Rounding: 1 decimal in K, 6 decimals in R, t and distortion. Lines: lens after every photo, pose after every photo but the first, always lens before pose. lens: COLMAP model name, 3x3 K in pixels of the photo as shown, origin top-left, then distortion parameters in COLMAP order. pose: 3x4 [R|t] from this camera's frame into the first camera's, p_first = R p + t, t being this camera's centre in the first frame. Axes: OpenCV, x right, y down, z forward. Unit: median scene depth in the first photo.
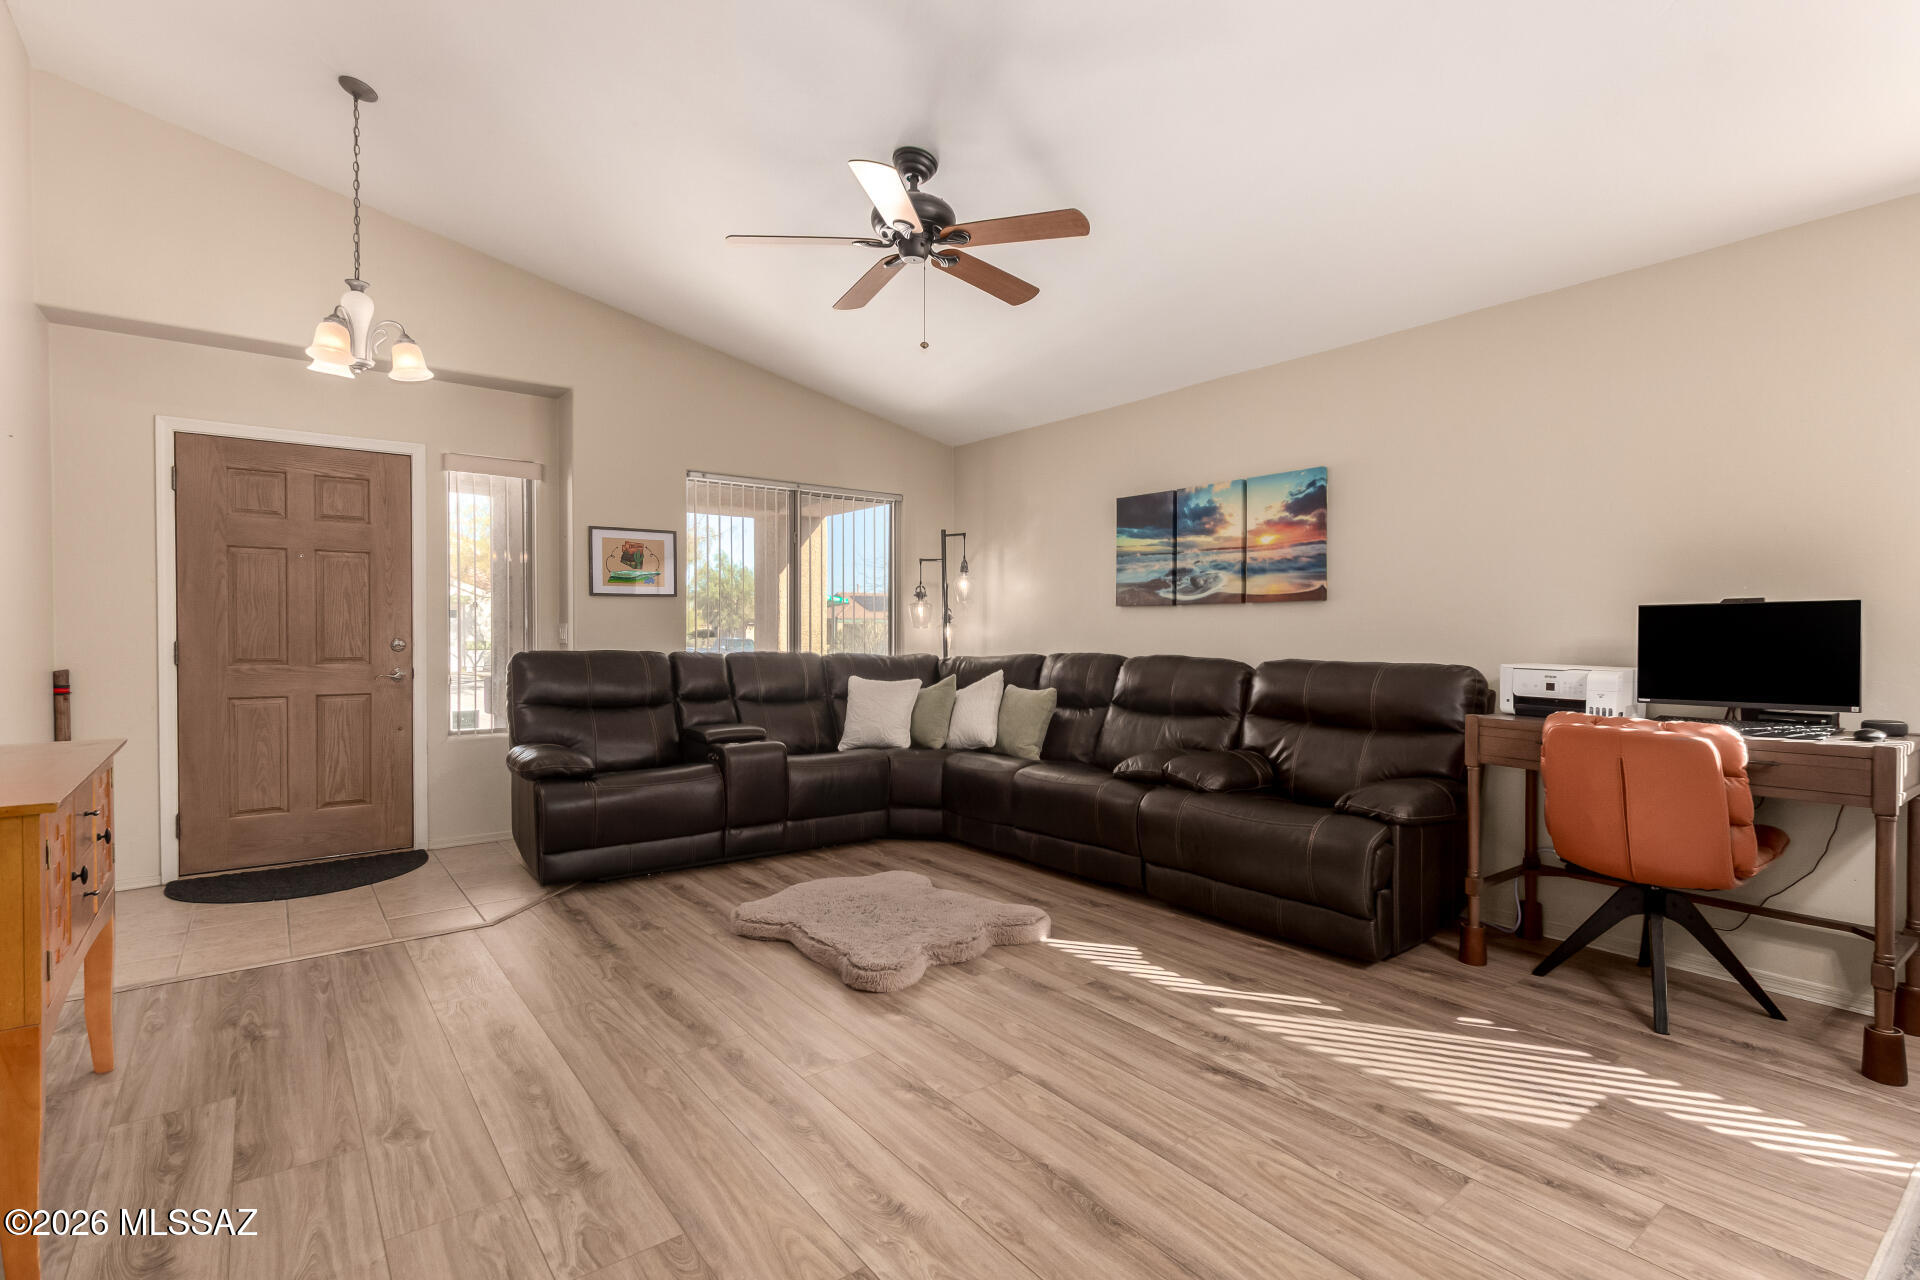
lens RADIAL K [[914.8, 0, 978.5], [0, 914.8, 638.3], [0, 0, 1]] dist [0.006128, 0.000811]
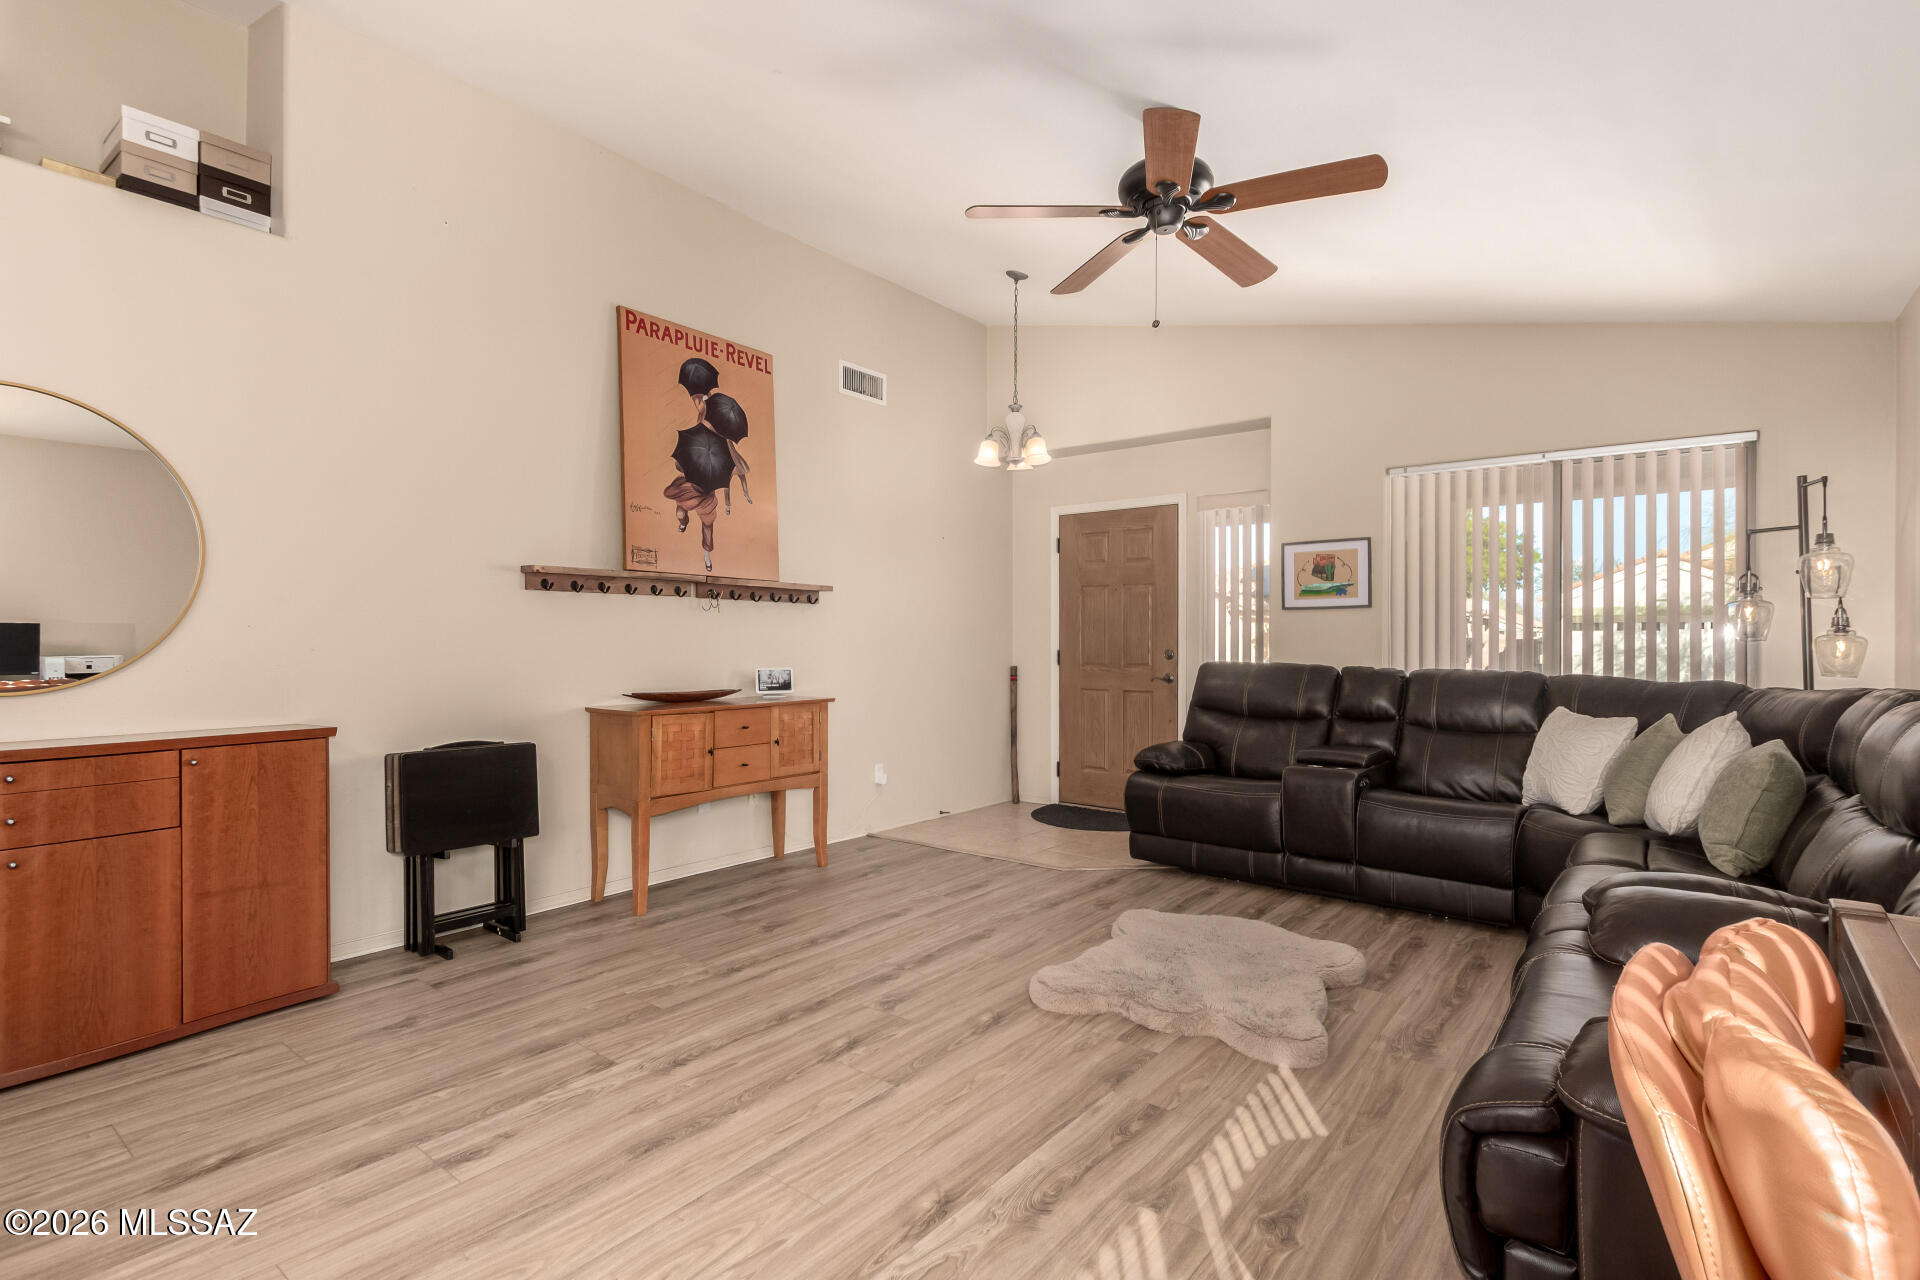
lens RADIAL K [[914.8, 0, 966.2], [0, 914.8, 636.6], [0, 0, 1]] dist [0.006128, 0.000811]
pose [[0.243747, -0.005359, -0.969824, 0.571230], [-0.010489, 0.999912, -0.008161, -0.004750], [0.969782, 0.012162, 0.243669, 0.453893]]
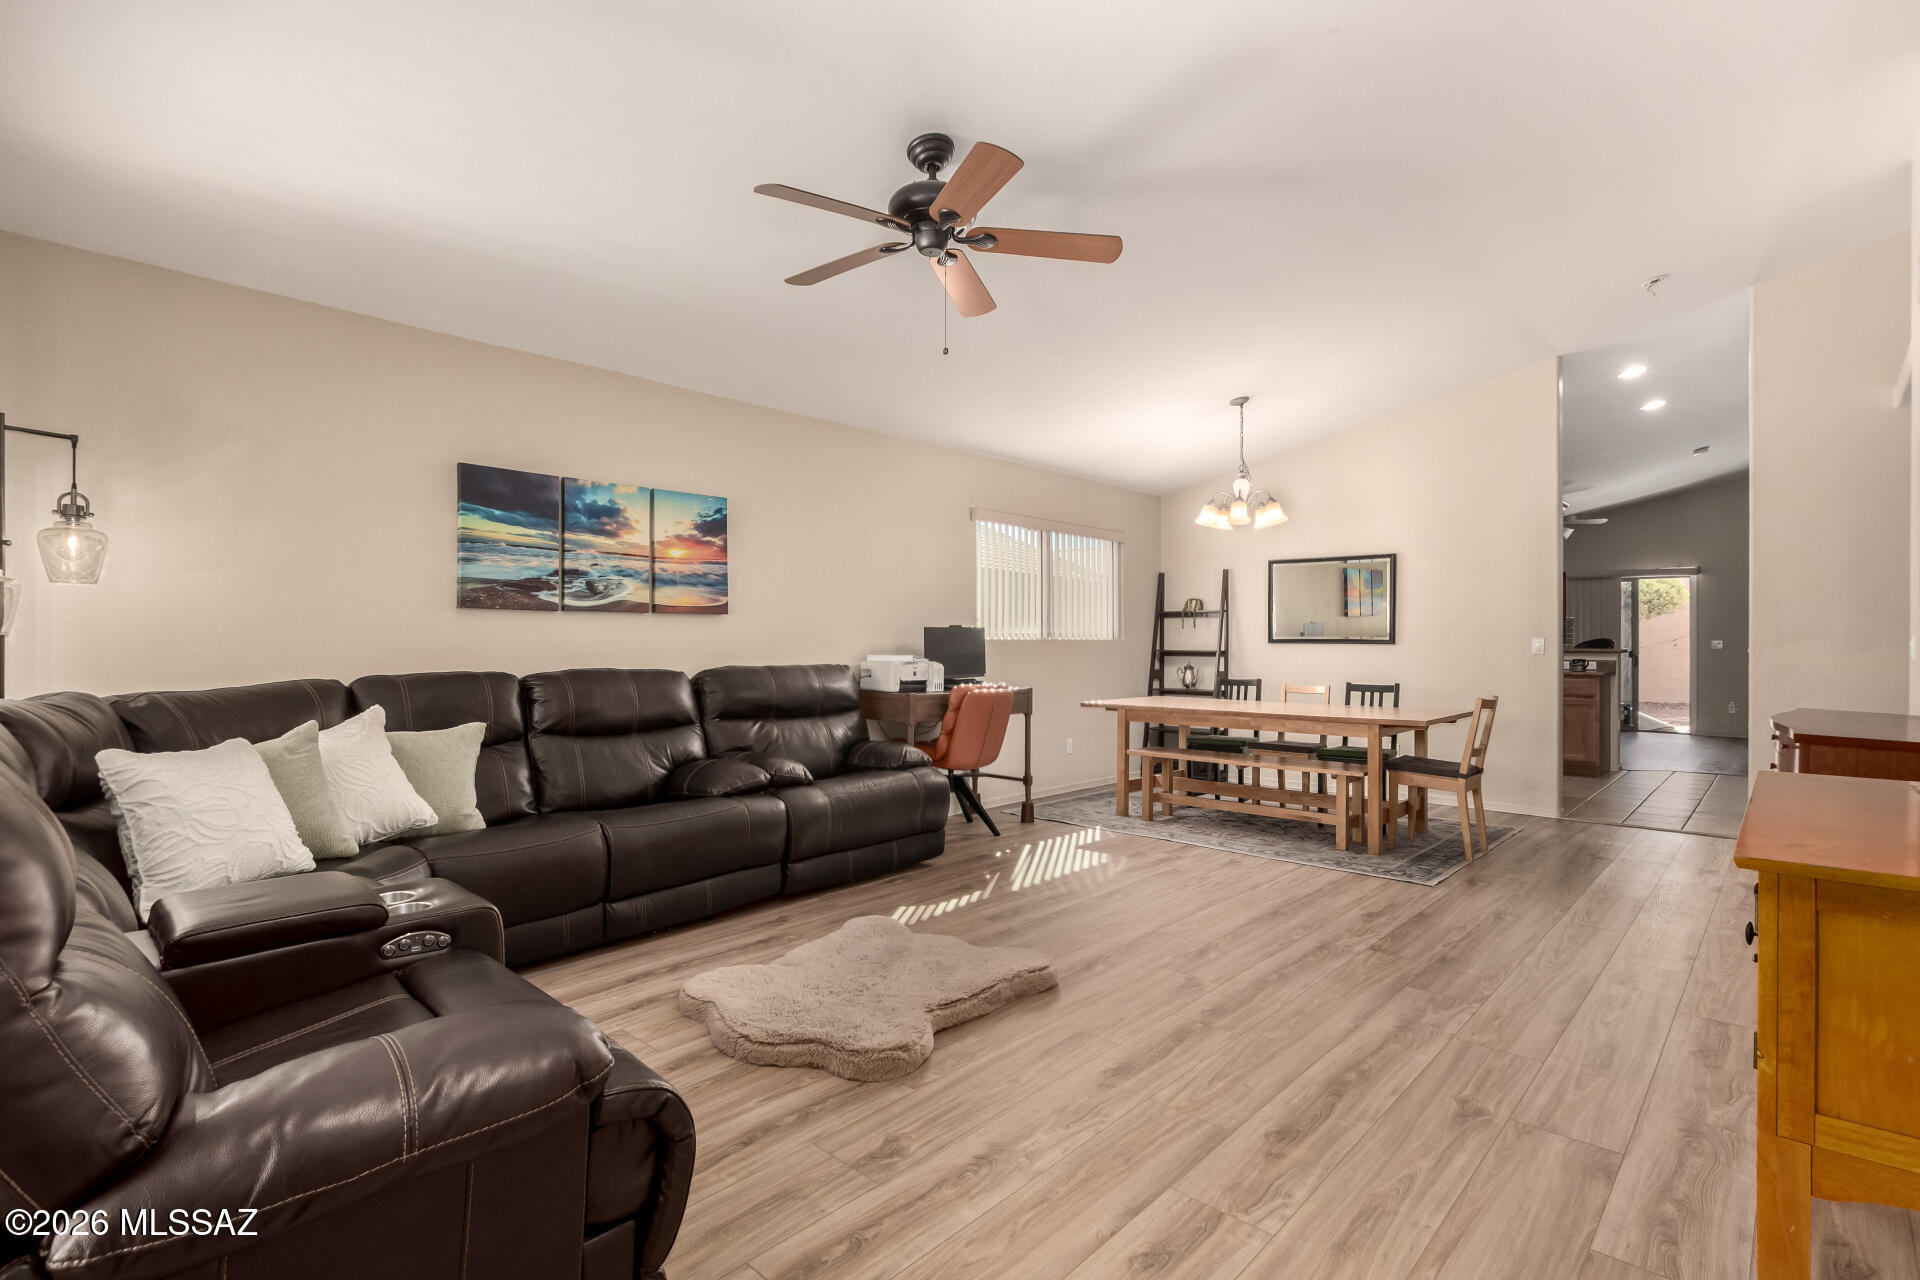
lens RADIAL K [[914.8, 0, 967.9], [0, 914.8, 640.1], [0, 0, 1]] dist [0.006128, 0.000811]
pose [[-0.165304, -0.000301, 0.986243, -0.772178], [0.008893, 0.999959, 0.001796, -0.008141], [-0.986203, 0.009067, -0.165295, 0.854126]]
